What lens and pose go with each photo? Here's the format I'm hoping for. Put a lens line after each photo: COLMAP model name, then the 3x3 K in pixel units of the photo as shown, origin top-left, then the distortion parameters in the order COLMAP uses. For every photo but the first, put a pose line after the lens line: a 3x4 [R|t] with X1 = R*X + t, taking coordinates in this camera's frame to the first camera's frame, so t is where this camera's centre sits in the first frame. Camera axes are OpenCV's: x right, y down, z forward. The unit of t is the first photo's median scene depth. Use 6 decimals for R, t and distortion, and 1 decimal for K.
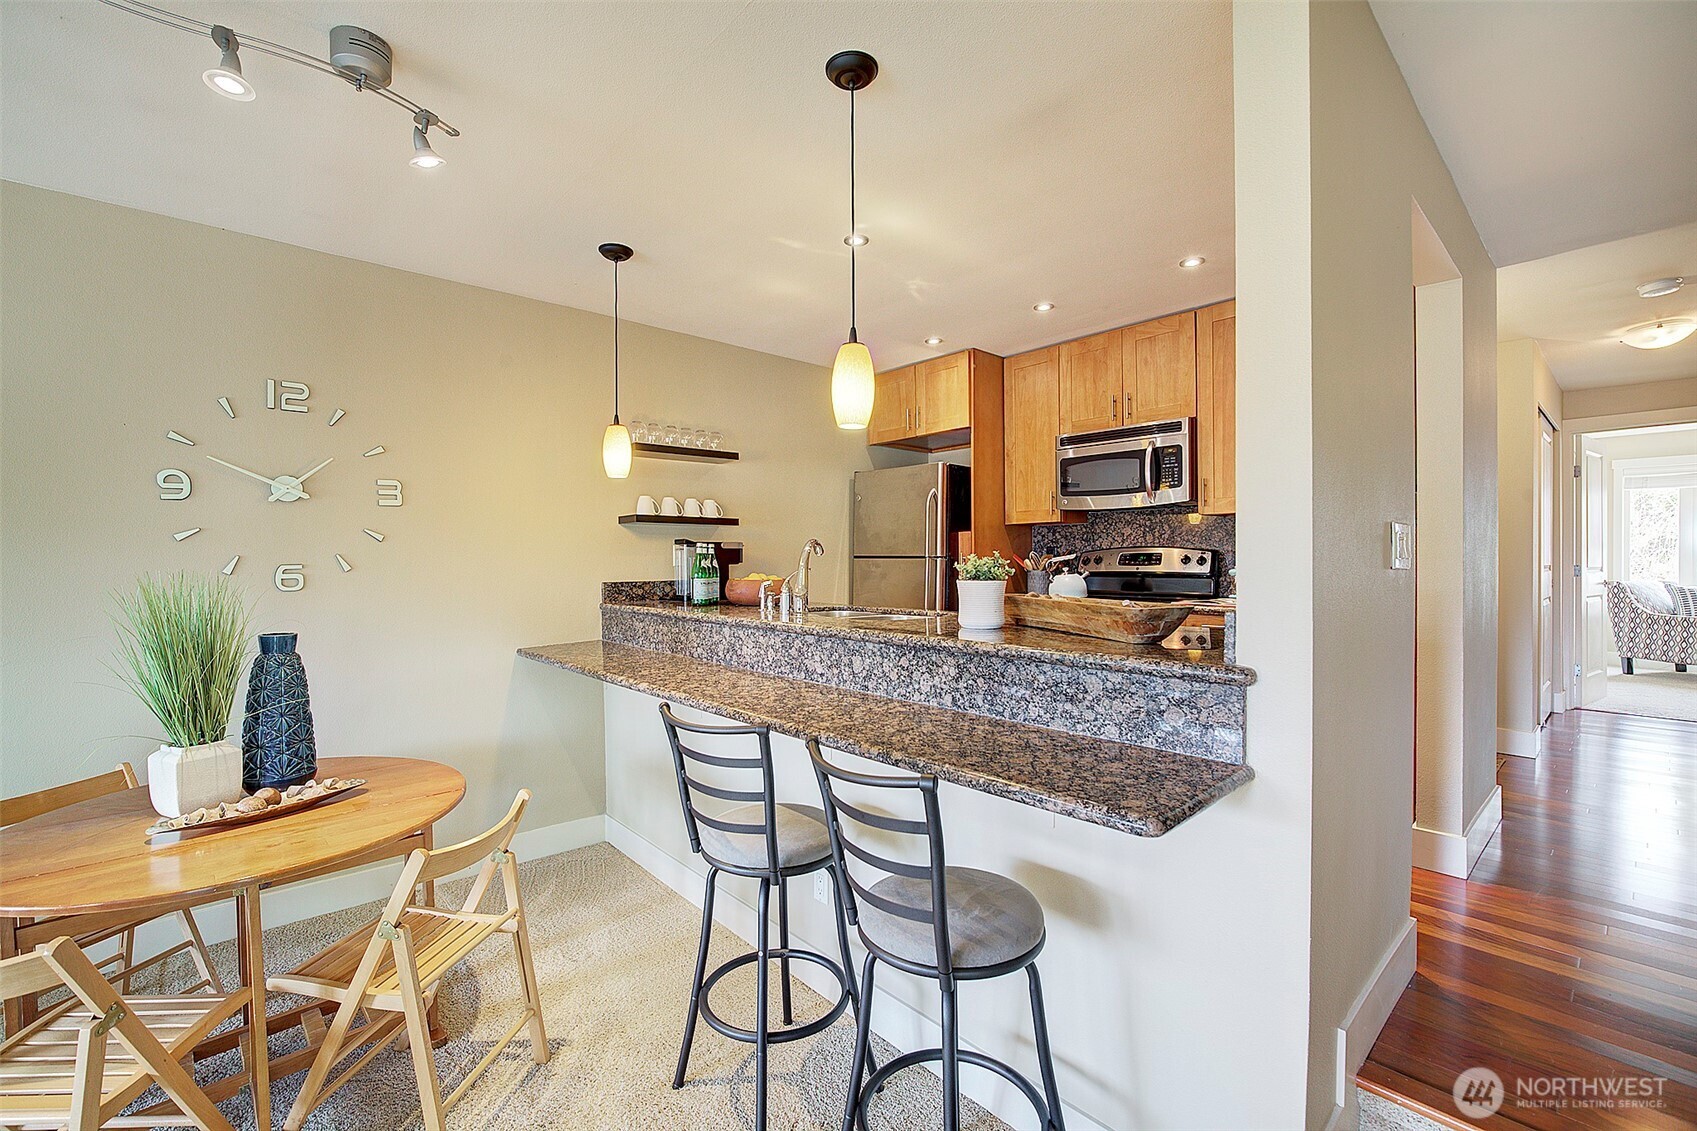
lens RADIAL K [[741.3, 0, 841.3], [0, 741.3, 561.4], [0, 0, 1]] dist [-0.004824, -0.000469]
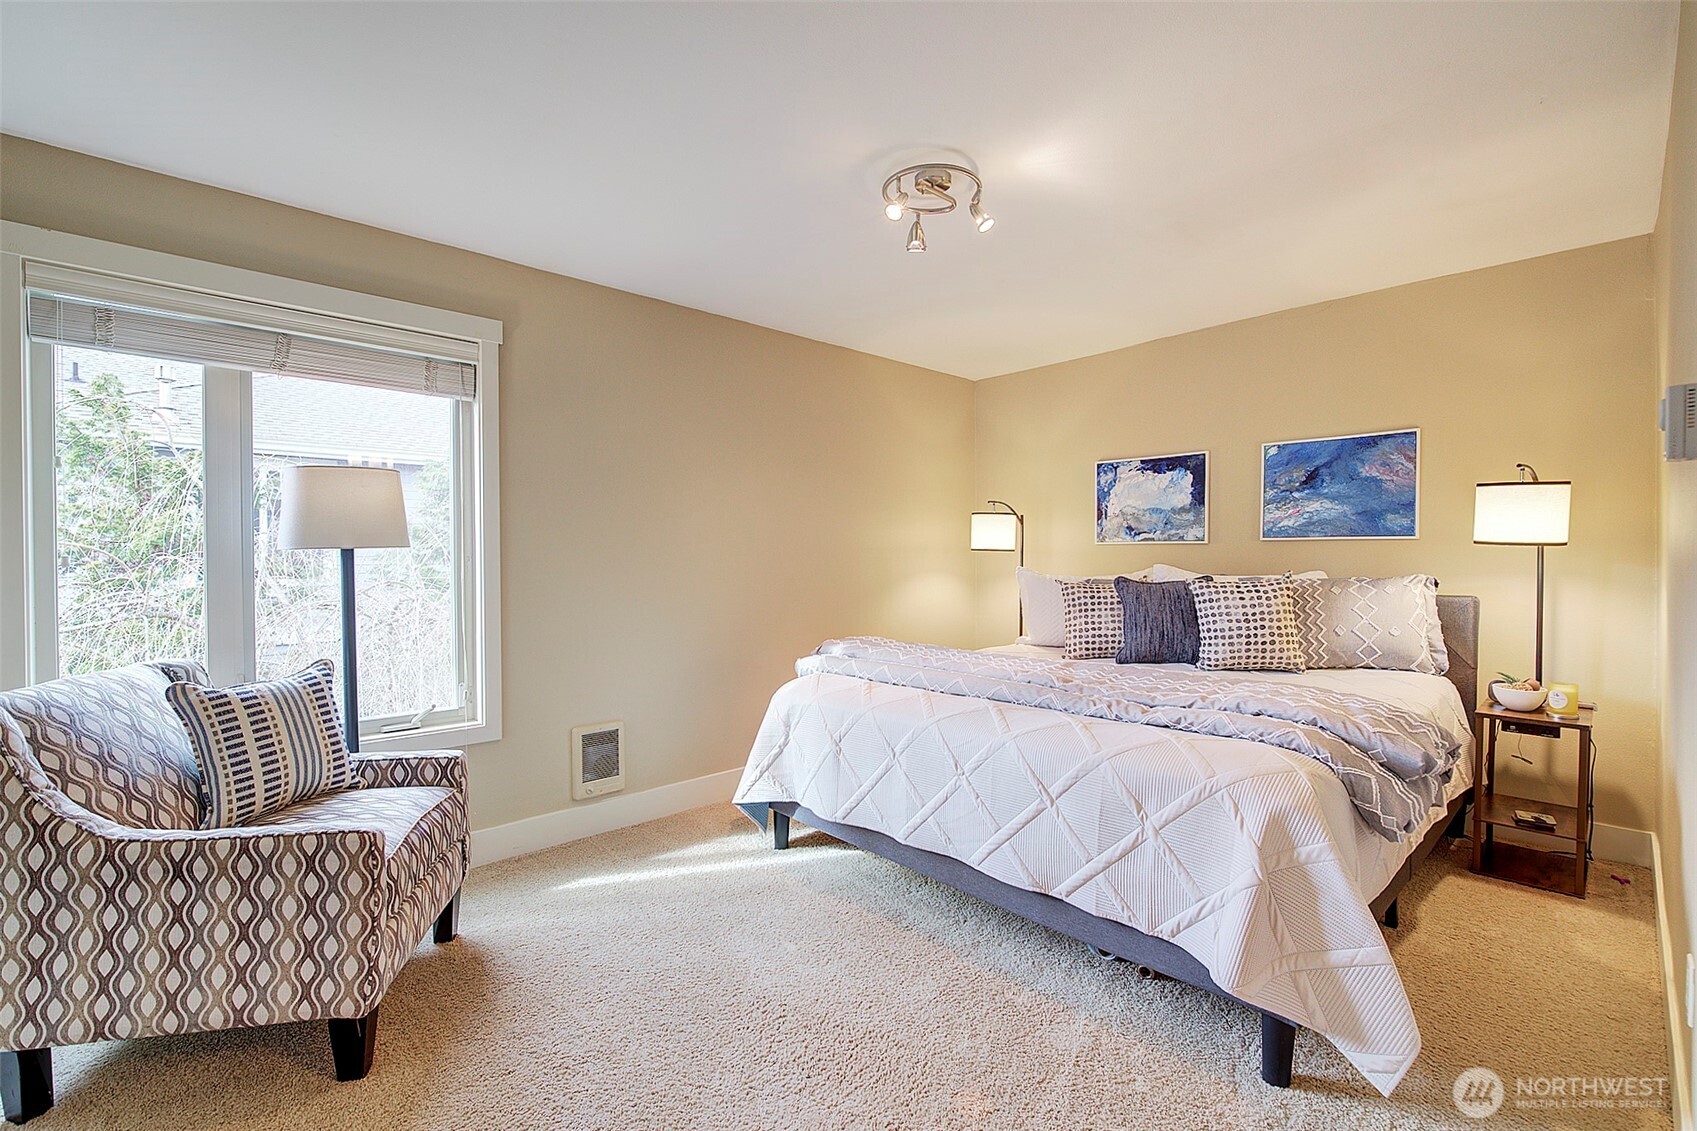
lens RADIAL K [[741.3, 0, 843.3], [0, 741.3, 562.3], [0, 0, 1]] dist [-0.004824, -0.000469]
pose [[-0.013588, -0.006560, 0.999886, 0.794485], [0.005966, 0.999960, 0.006642, -0.014584], [-0.999890, 0.006055, -0.013549, 0.710055]]
